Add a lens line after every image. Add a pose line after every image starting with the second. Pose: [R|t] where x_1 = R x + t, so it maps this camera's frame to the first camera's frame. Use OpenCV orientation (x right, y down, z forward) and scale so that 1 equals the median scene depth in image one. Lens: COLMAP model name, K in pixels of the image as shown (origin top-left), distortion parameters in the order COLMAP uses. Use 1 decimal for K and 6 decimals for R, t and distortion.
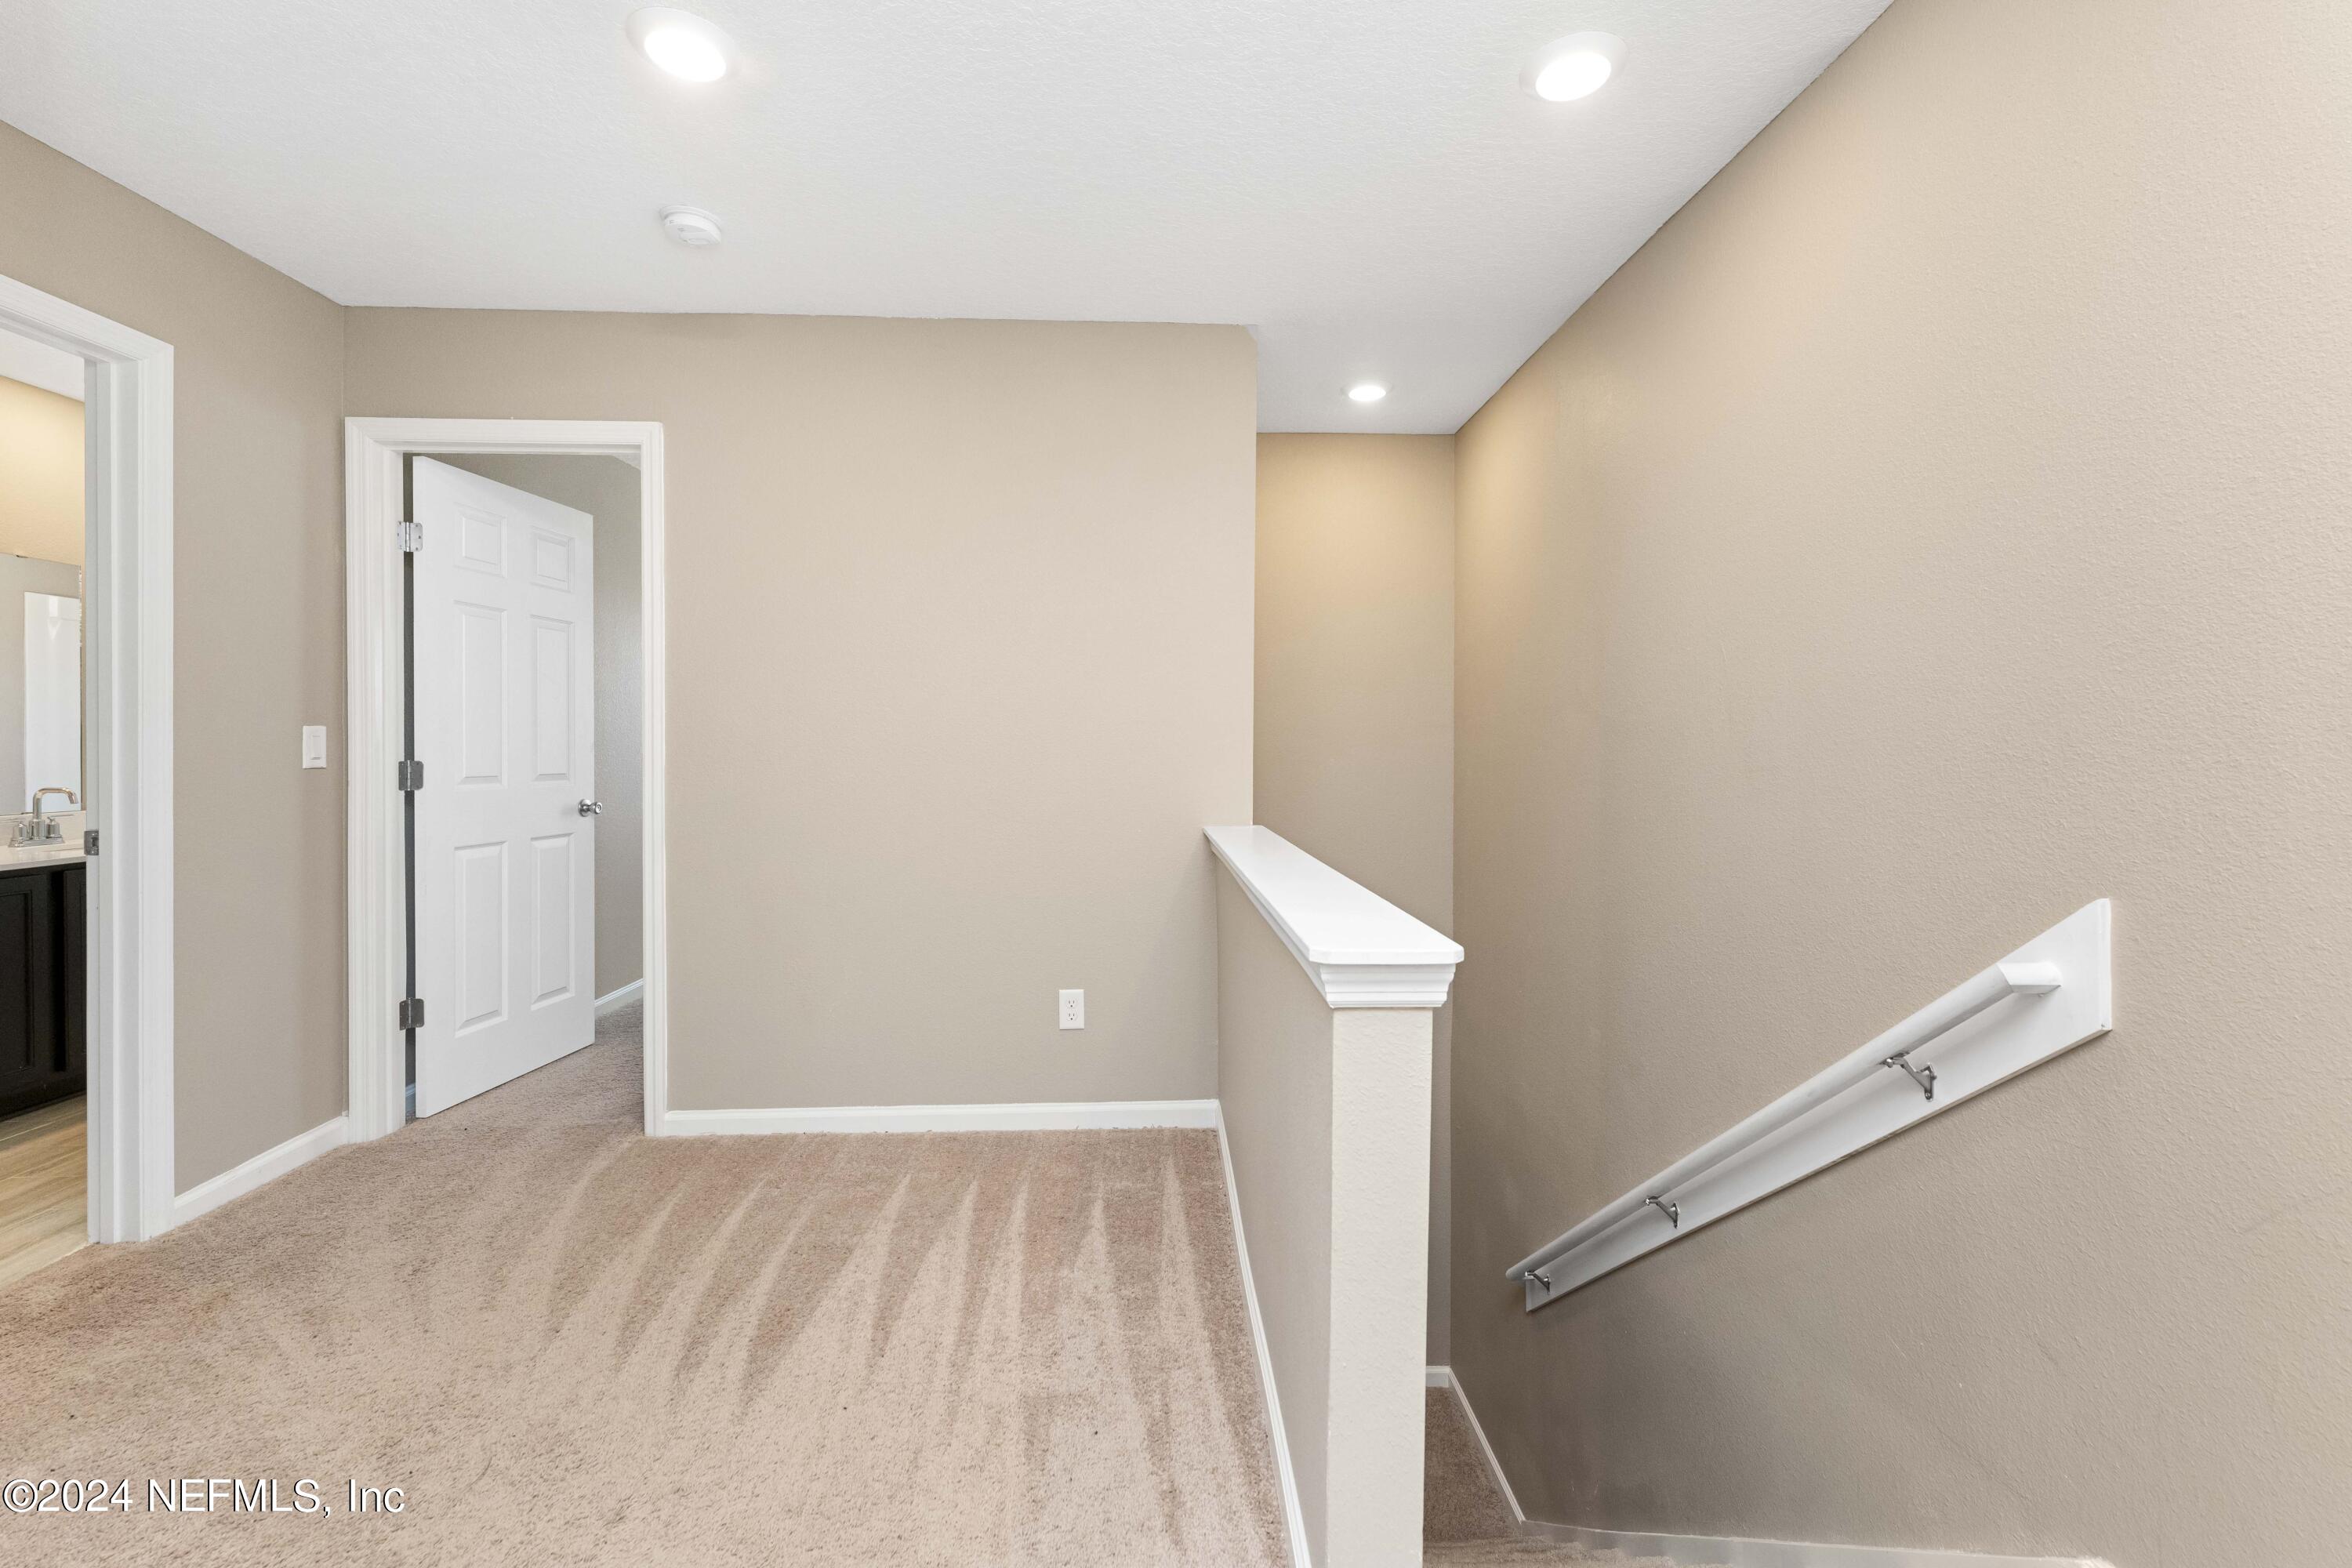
lens RADIAL K [[954.9, 0, 1175.1], [0, 954.9, 774.3], [0, 0, 1]] dist [-0.006086, 0.001195]
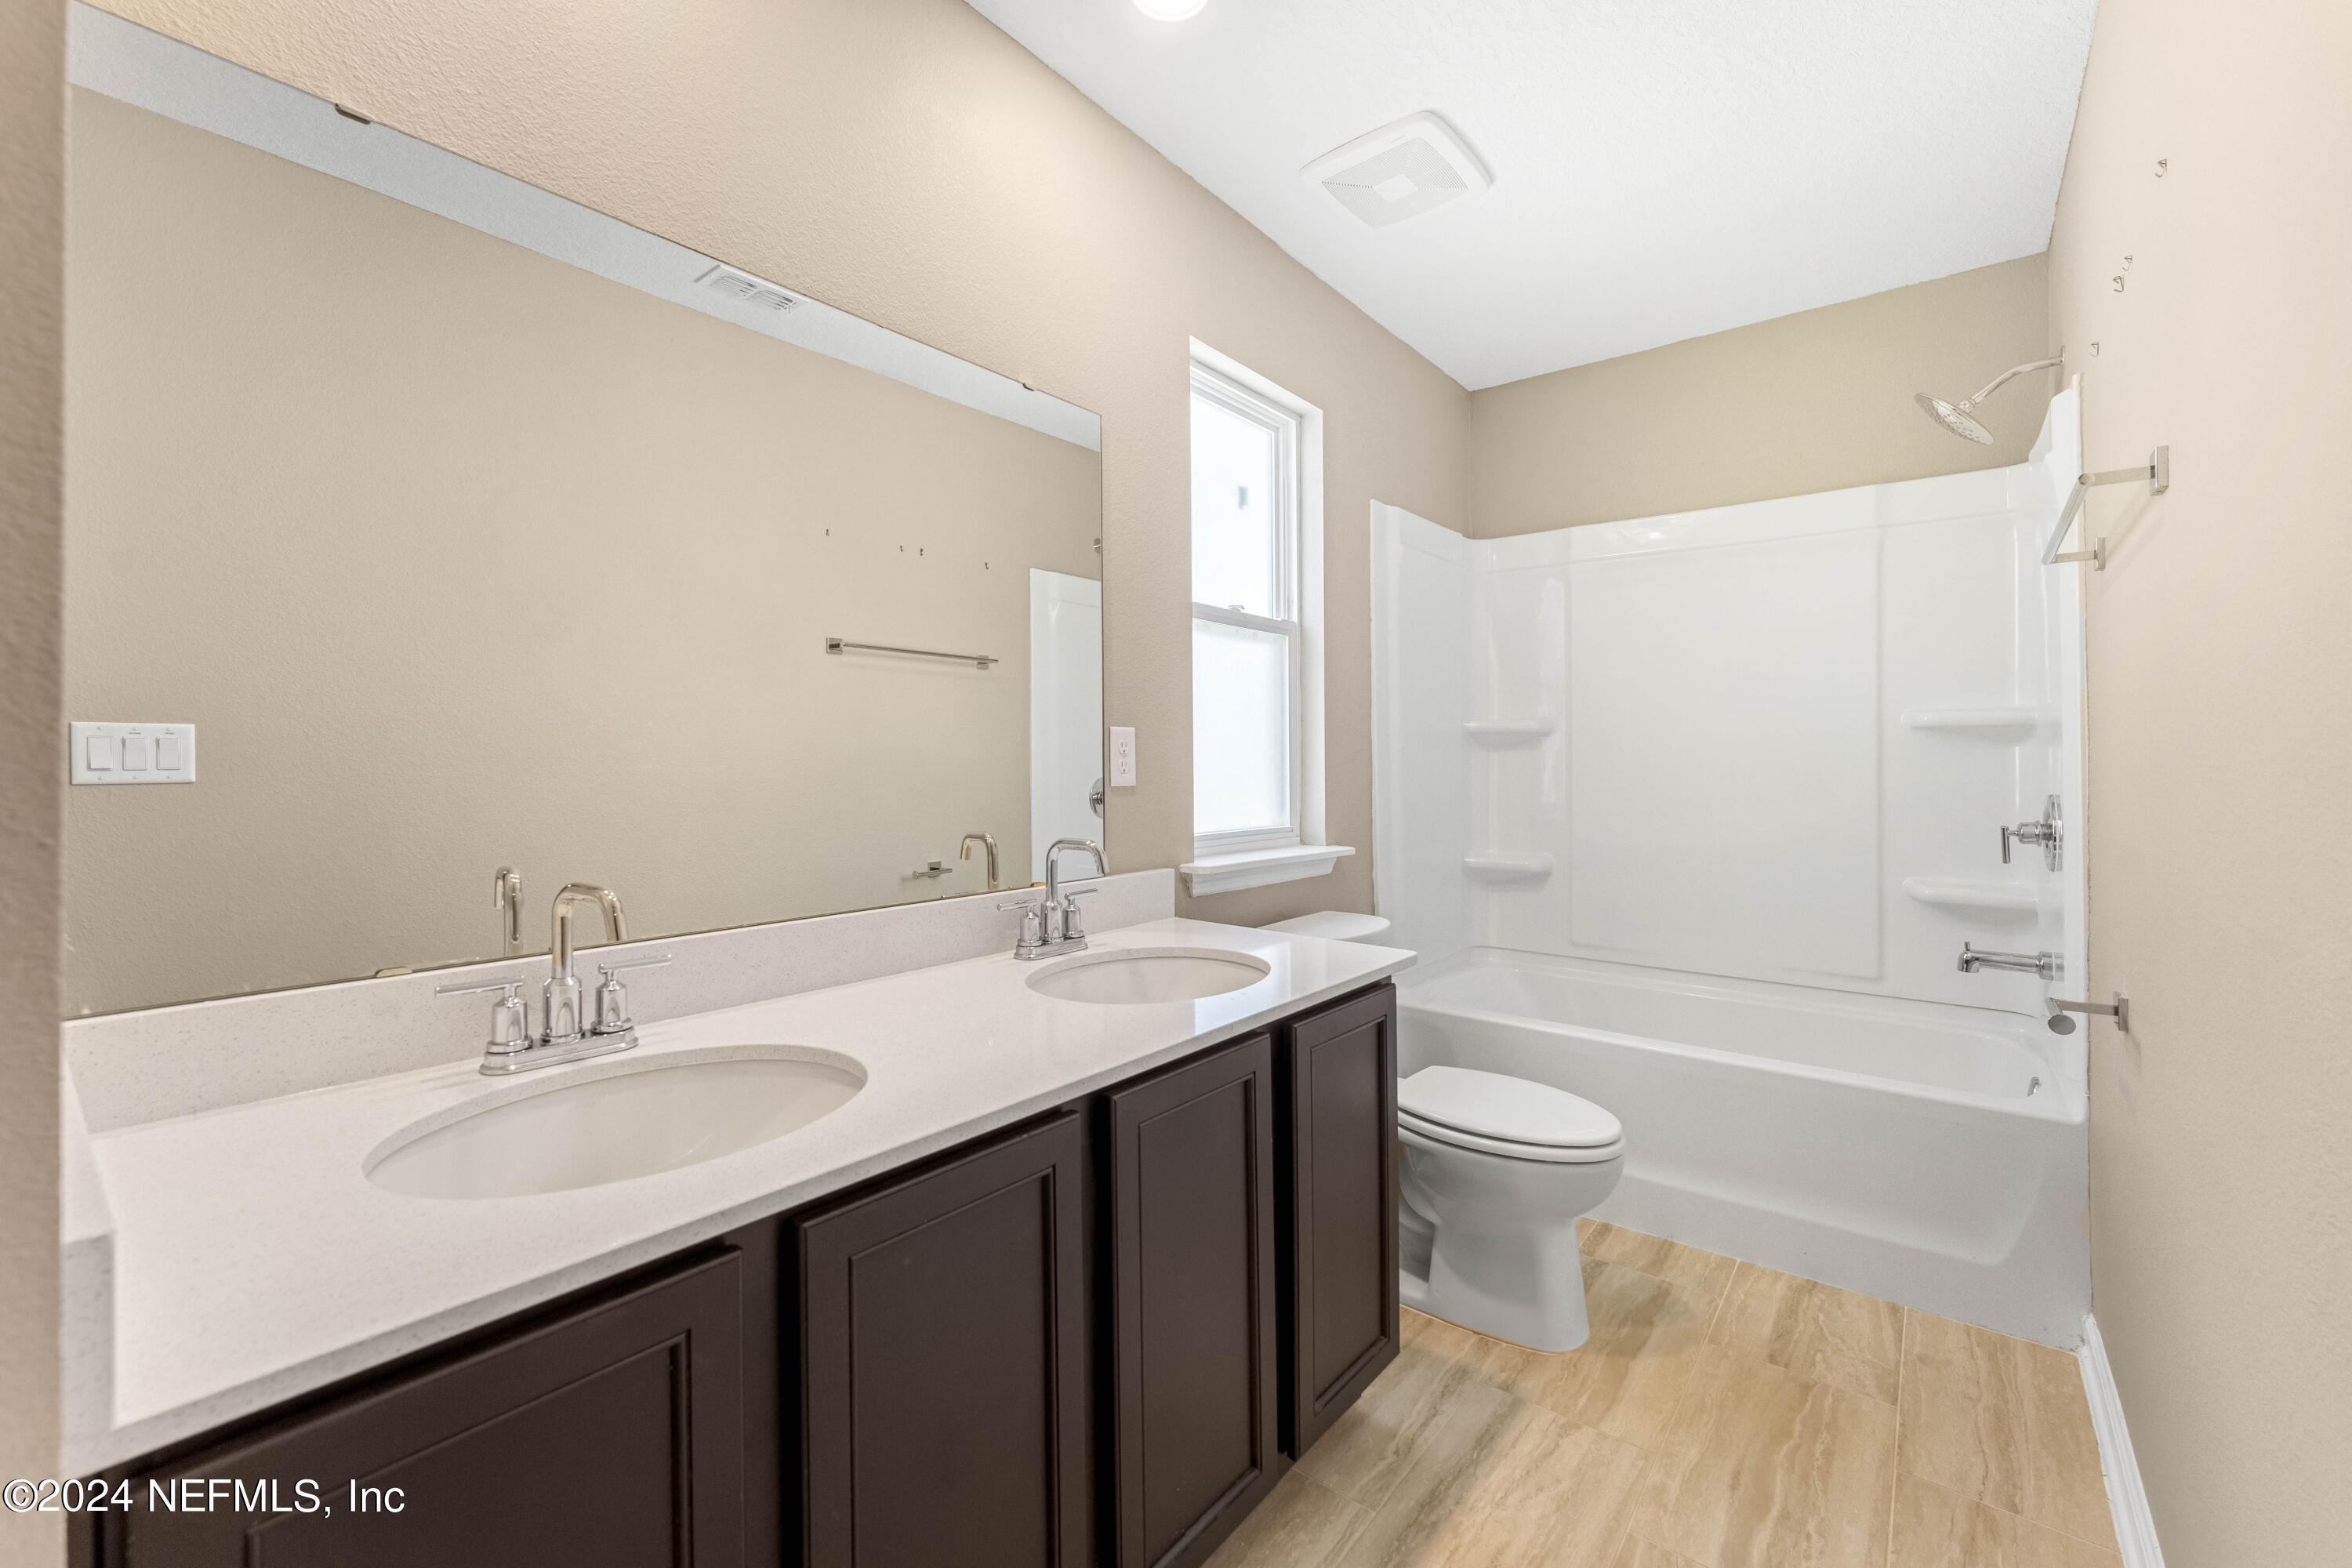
lens RADIAL K [[954.9, 0, 1173.8], [0, 954.9, 777.4], [0, 0, 1]] dist [-0.006086, 0.001195]
pose [[0.748249, -0.005031, -0.663399, -0.803105], [-0.001637, 0.999954, -0.009430, -0.014173], [0.663416, 0.008142, 0.748207, 0.654426]]
